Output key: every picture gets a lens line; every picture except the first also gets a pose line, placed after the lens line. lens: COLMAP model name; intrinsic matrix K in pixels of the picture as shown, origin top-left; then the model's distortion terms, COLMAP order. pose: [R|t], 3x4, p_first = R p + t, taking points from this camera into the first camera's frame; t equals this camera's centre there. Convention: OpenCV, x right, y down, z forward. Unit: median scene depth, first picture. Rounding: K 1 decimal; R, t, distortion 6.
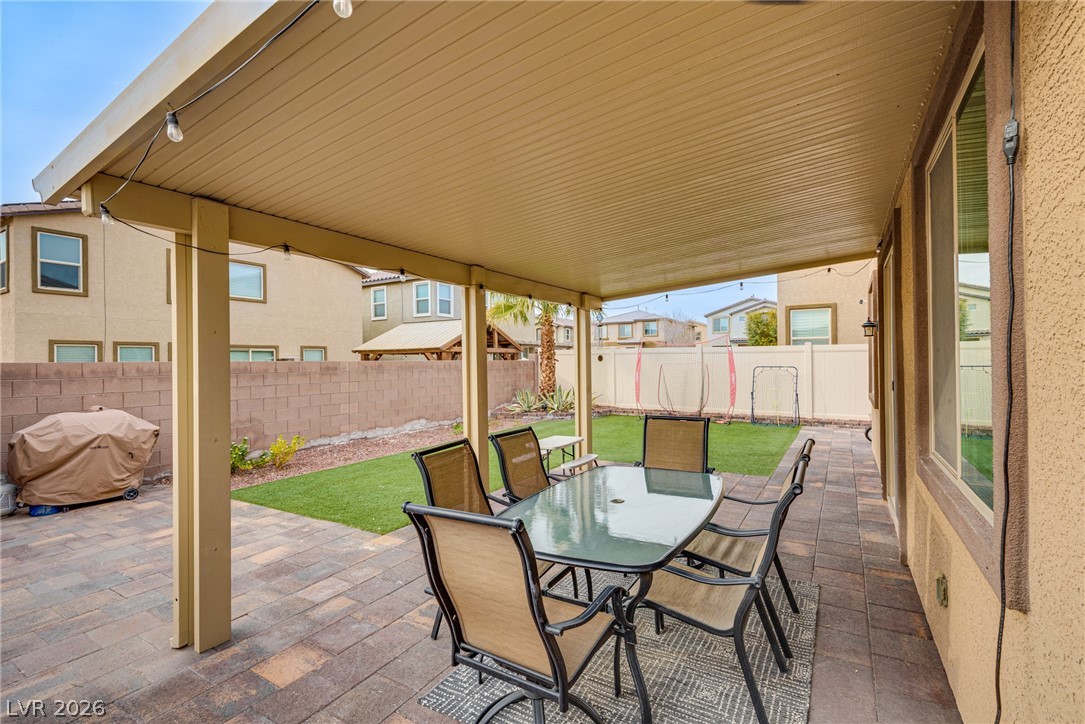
lens RADIAL K [[495.2, 0, 539.1], [0, 495.2, 359.1], [0, 0, 1]] dist [0.005548, -0.000839]
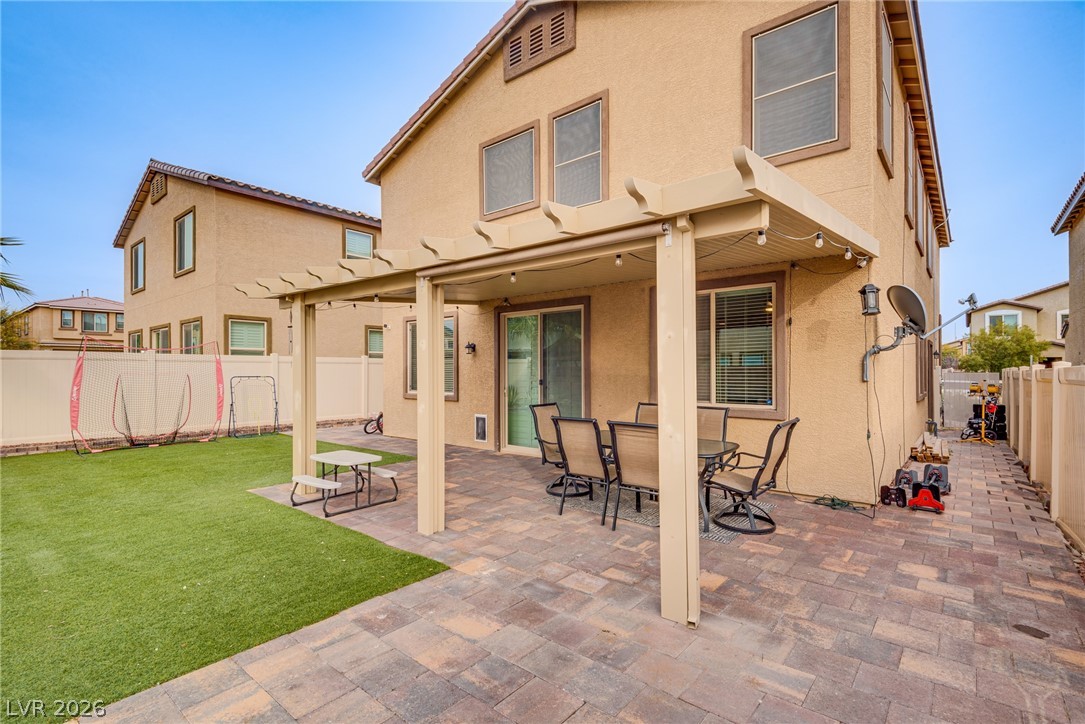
lens RADIAL K [[495.2, 0, 549.5], [0, 495.2, 364.6], [0, 0, 1]] dist [0.005548, -0.000839]
pose [[0.154162, 0.016429, 0.987909, -0.904659], [0.000425, 0.999861, -0.016694, 0.017380], [-0.988045, 0.002993, 0.154134, 0.561377]]
